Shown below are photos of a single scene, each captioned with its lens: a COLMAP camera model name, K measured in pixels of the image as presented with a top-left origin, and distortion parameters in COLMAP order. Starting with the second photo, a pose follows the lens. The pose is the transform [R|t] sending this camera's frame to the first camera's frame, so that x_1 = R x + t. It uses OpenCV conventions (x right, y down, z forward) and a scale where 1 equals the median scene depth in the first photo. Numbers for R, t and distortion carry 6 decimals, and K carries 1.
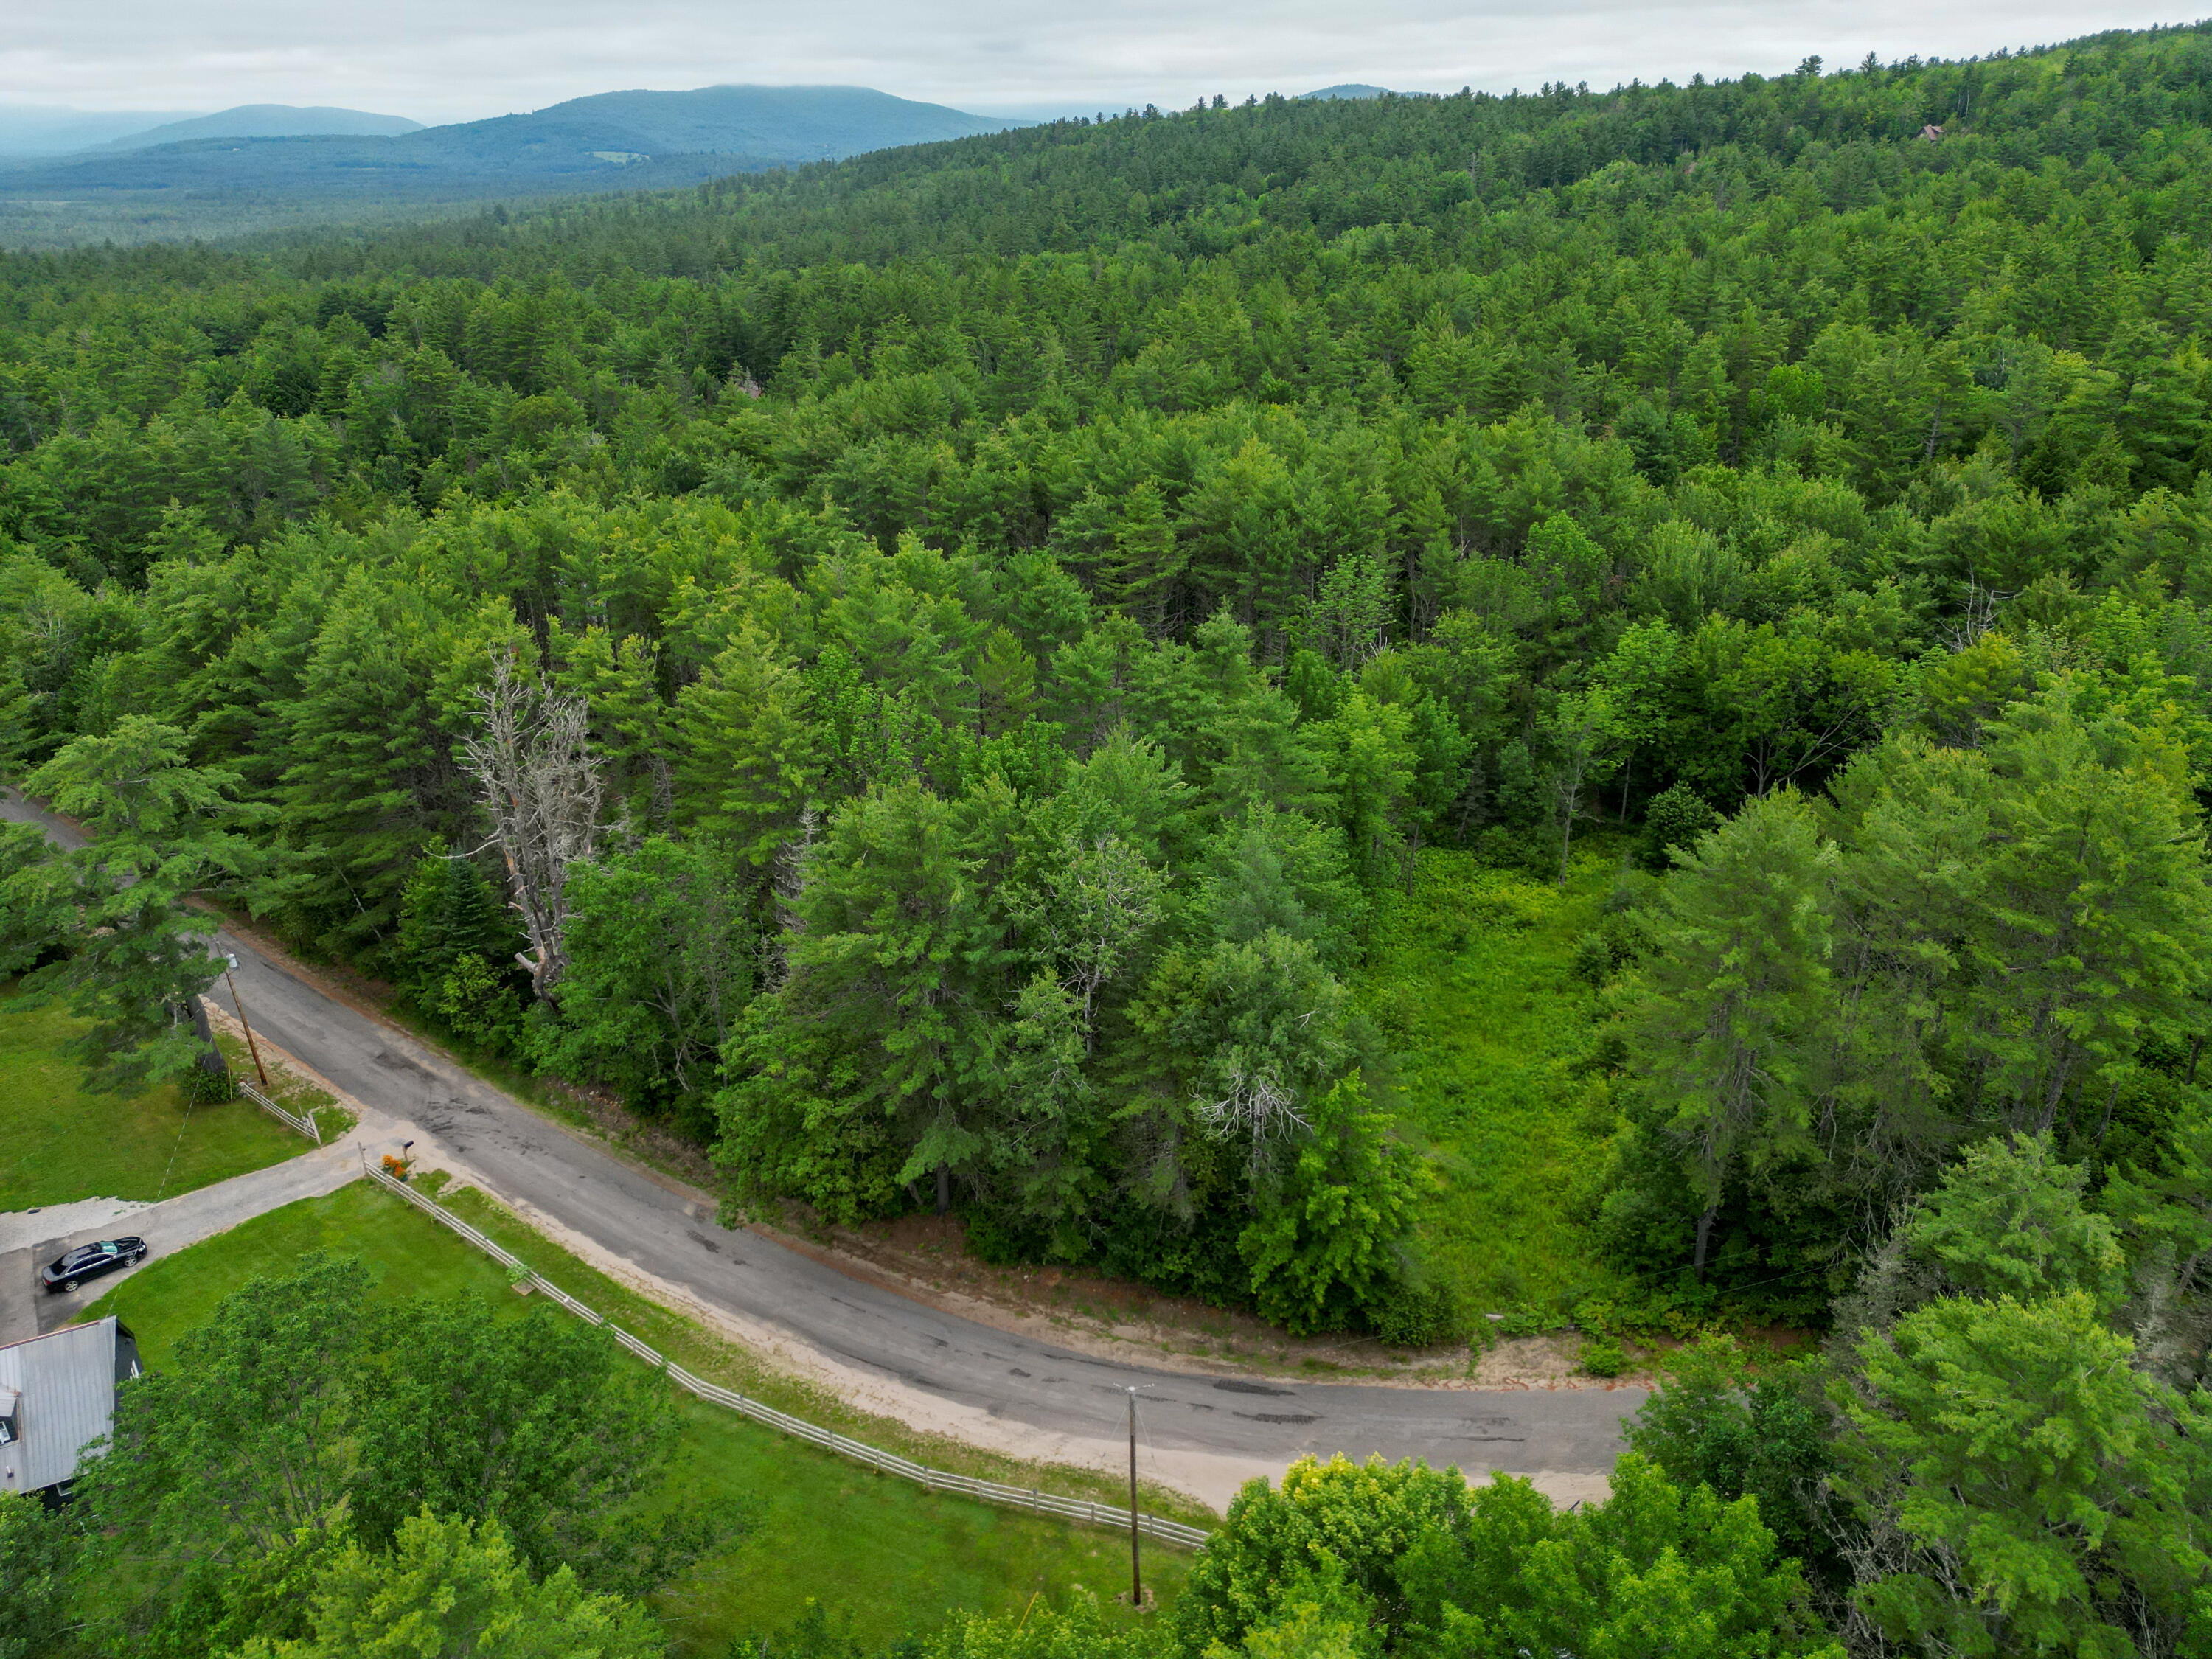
lens RADIAL K [[1547.2, 0, 1102.7], [0, 1547.2, 833.8], [0, 0, 1]] dist [0.079405, -0.072521]
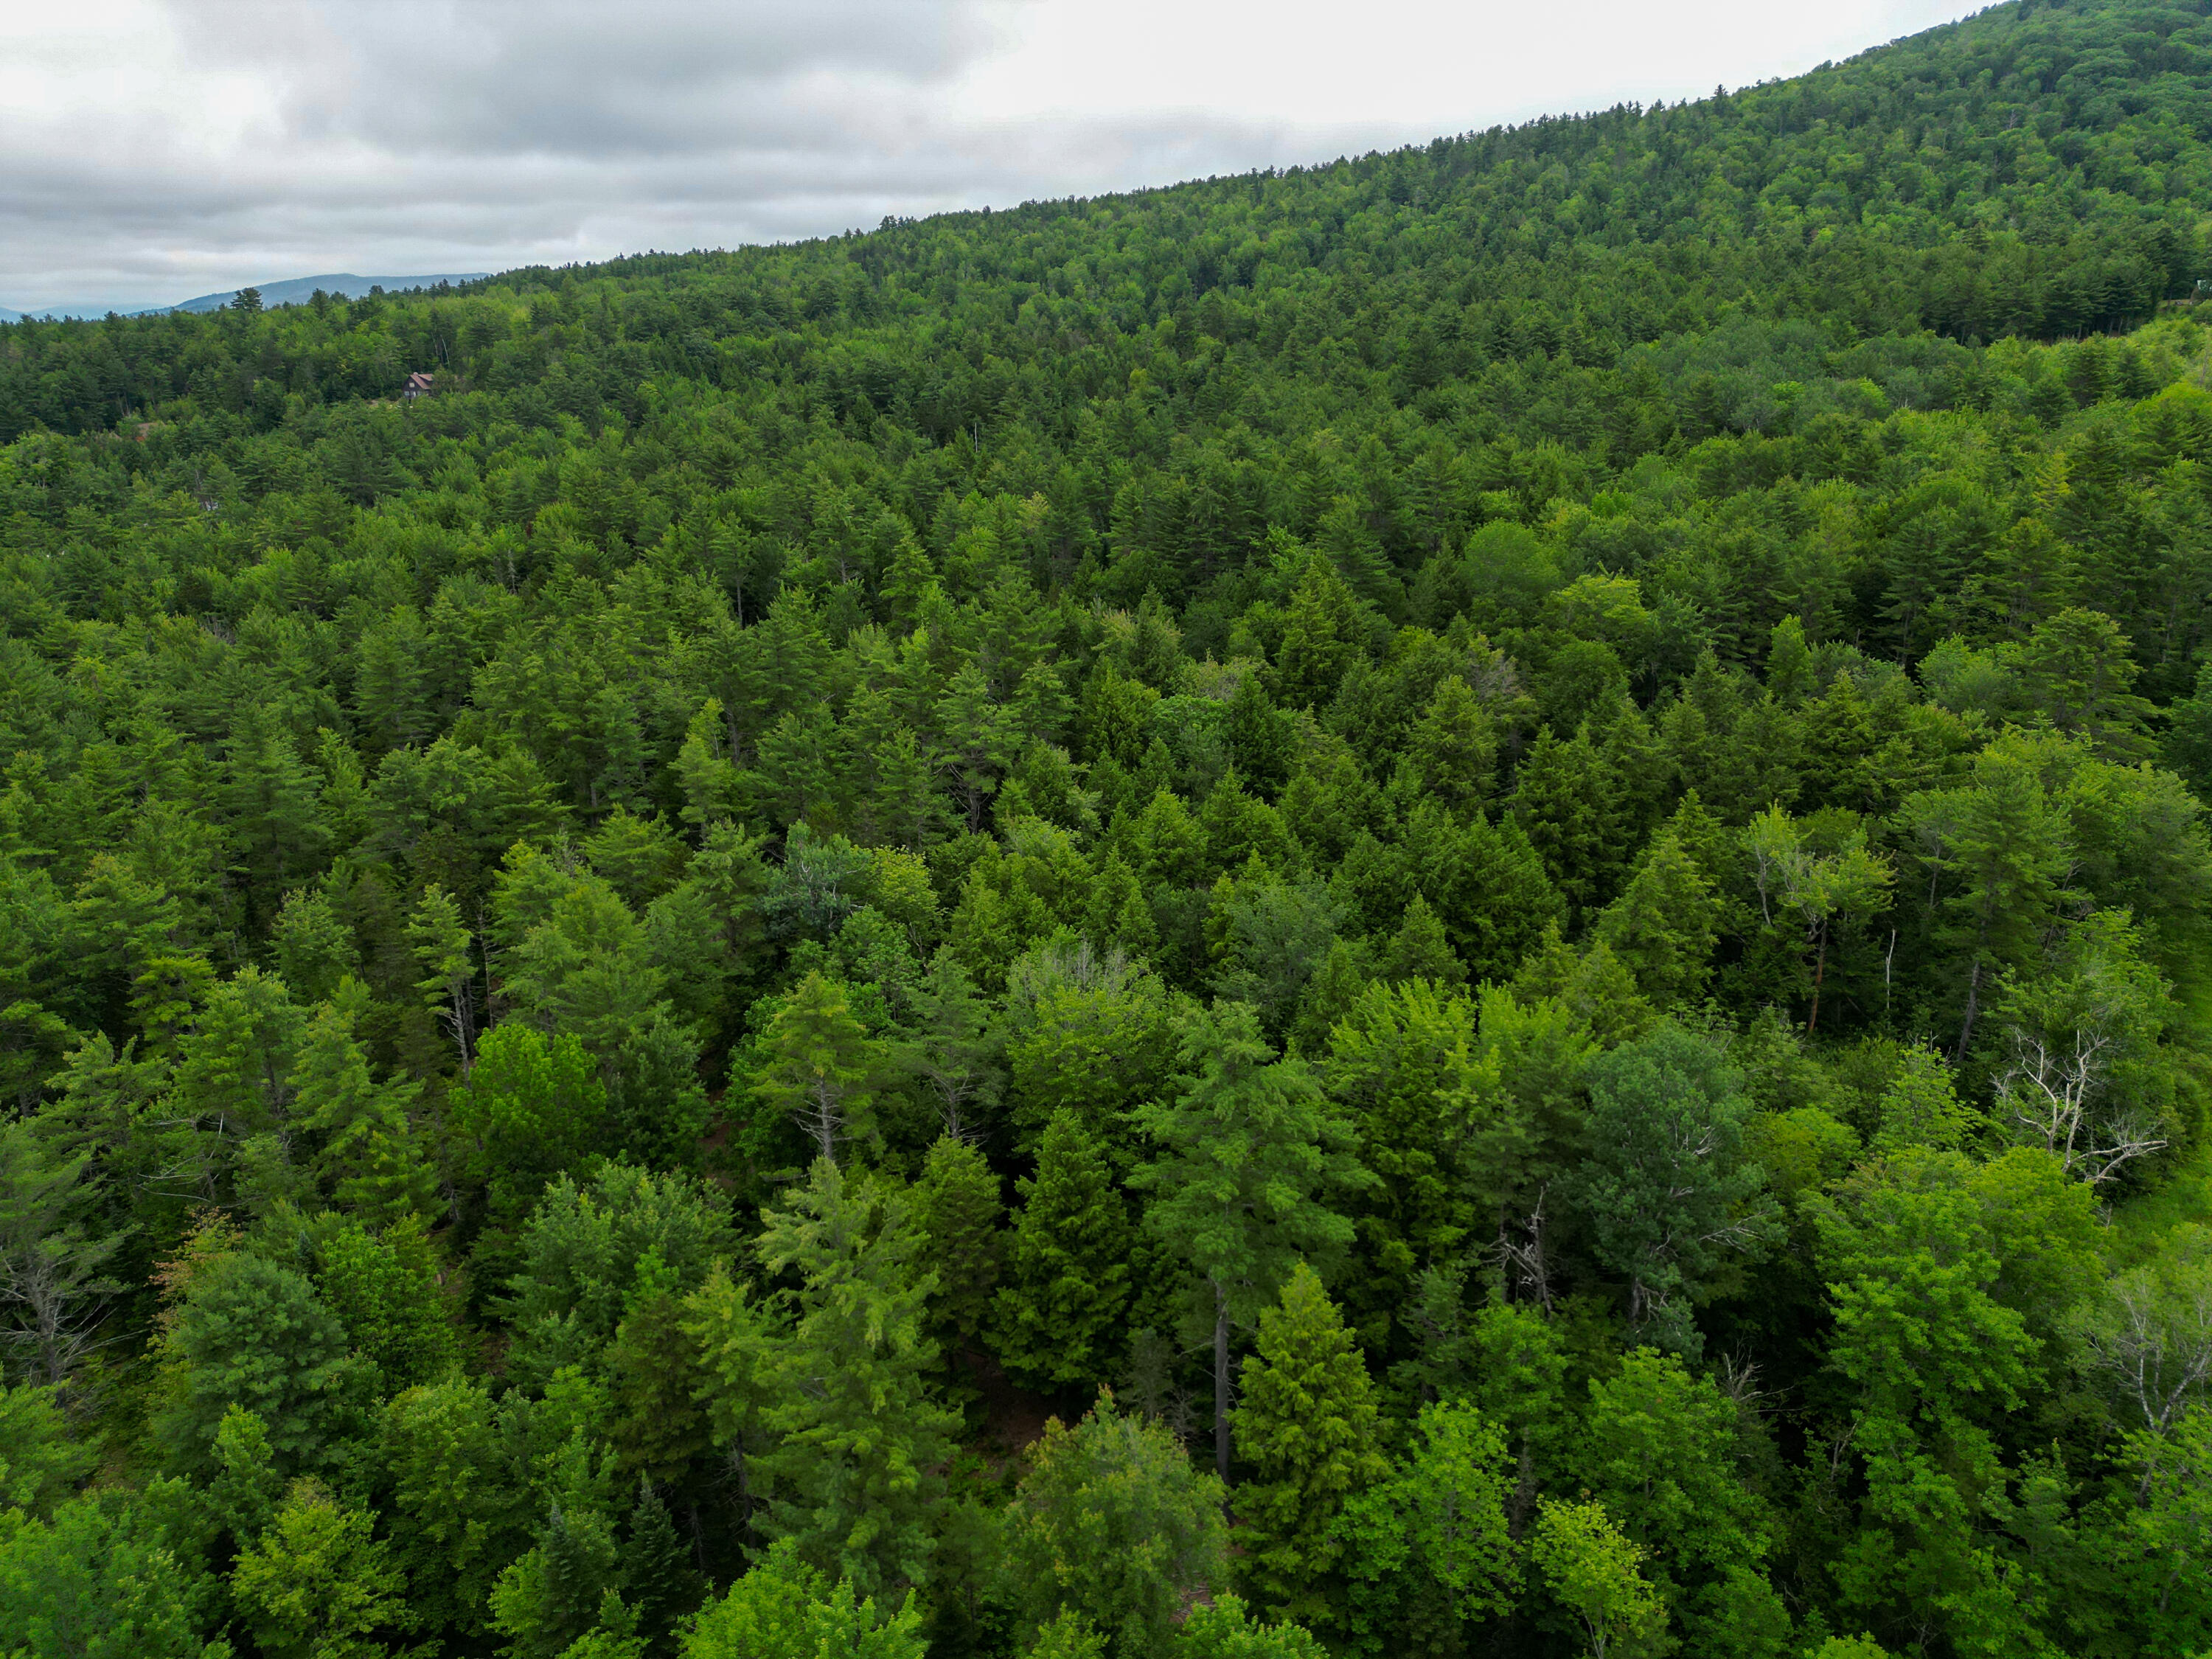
lens RADIAL K [[1547.2, 0, 1100.4], [0, 1547.2, 827.0], [0, 0, 1]] dist [0.079405, -0.072521]
pose [[0.650989, -0.245972, 0.718130, 0.304947], [0.326856, 0.944681, 0.027273, -0.446962], [-0.685112, 0.216970, 0.695374, 0.721216]]
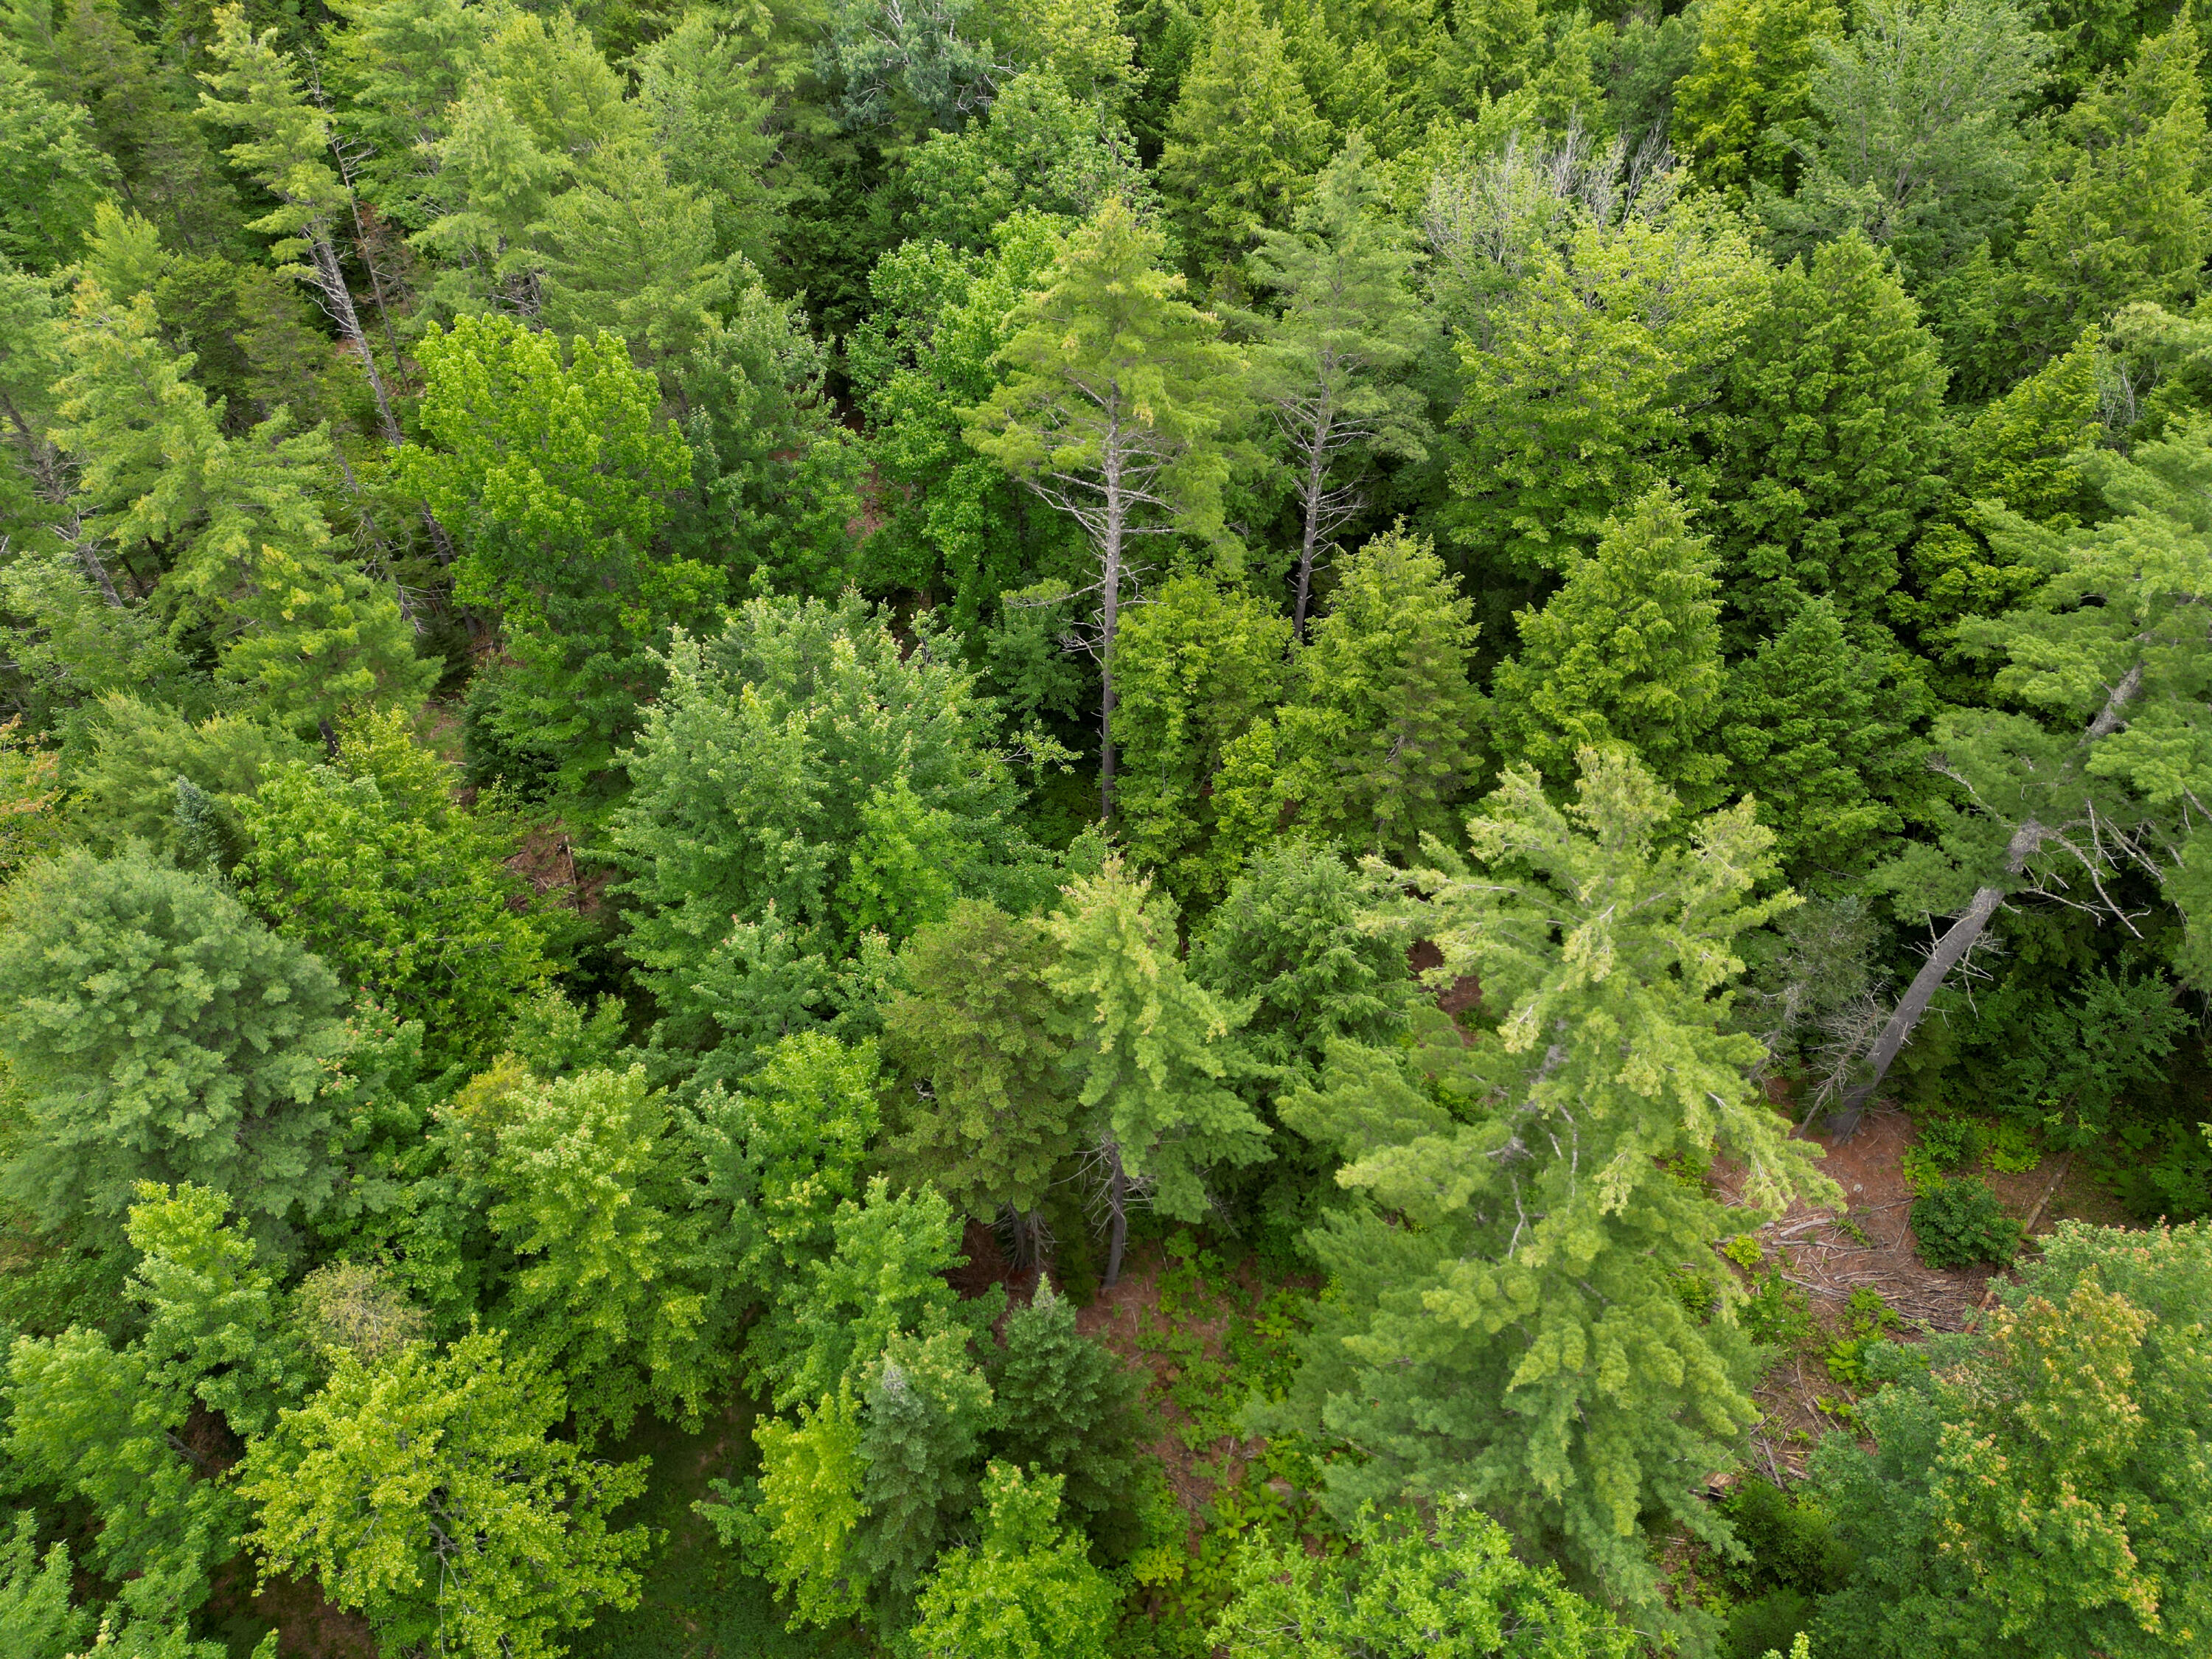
lens RADIAL K [[1547.2, 0, 1095.9], [0, 1547.2, 823.7], [0, 0, 1]] dist [0.079405, -0.072521]
pose [[0.585657, -0.579391, 0.566844, 0.434682], [0.326706, 0.808737, 0.489089, -0.466131], [-0.741801, -0.101247, 0.662933, 1.075485]]
